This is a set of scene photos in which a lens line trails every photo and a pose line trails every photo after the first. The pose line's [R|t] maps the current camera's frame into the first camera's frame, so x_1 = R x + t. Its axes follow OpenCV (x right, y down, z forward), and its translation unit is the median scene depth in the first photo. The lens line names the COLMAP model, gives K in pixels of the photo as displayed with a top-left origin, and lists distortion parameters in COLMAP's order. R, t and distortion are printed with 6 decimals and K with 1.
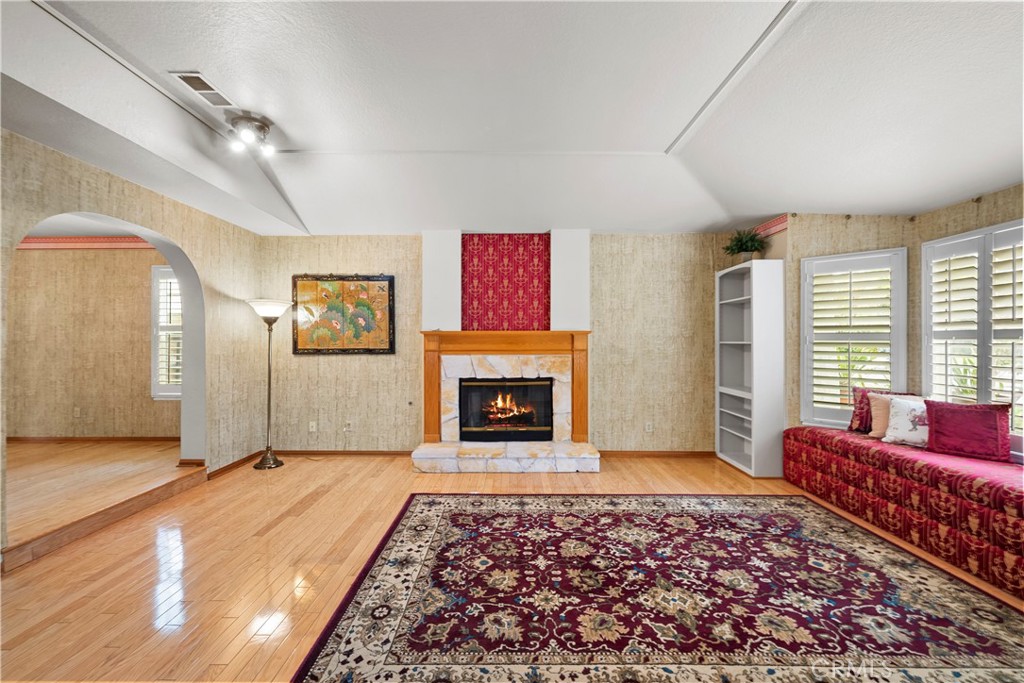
lens RADIAL K [[443.9, 0, 511.0], [0, 443.9, 343.3], [0, 0, 1]] dist [-0.001977, 0.000295]
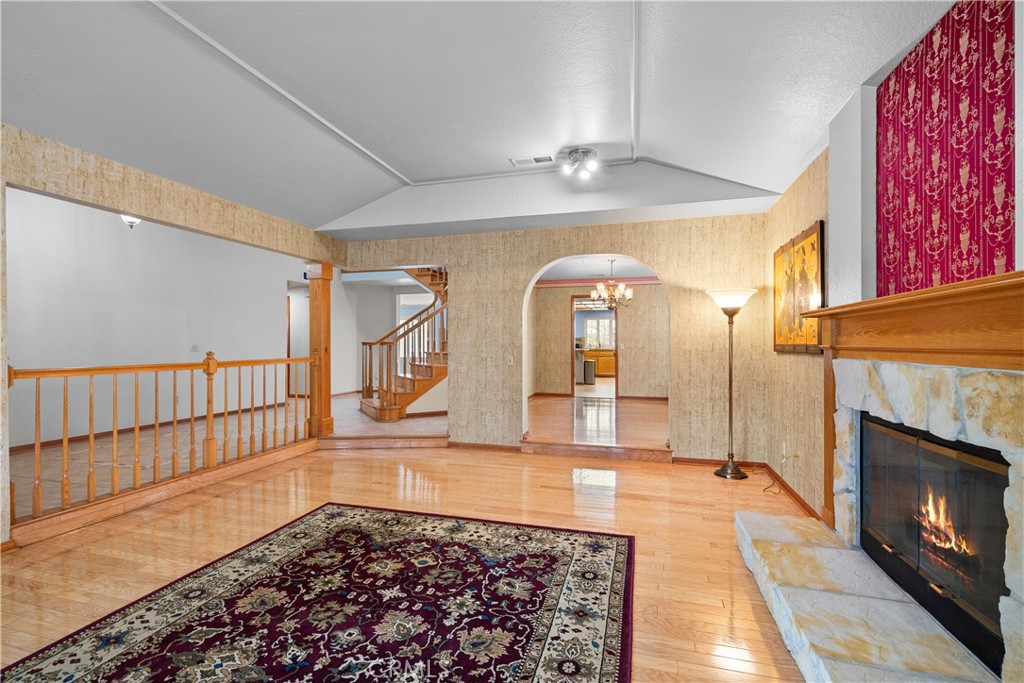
lens RADIAL K [[483.5, 0, 512.2], [0, 483.5, 339.4], [0, 0, 1]] dist [0.003317, 0.000592]
pose [[-0.307549, -0.007821, -0.951500, 0.880583], [-0.006454, 0.999960, -0.006133, 0.021387], [0.951510, 0.004255, -0.307587, 1.514768]]
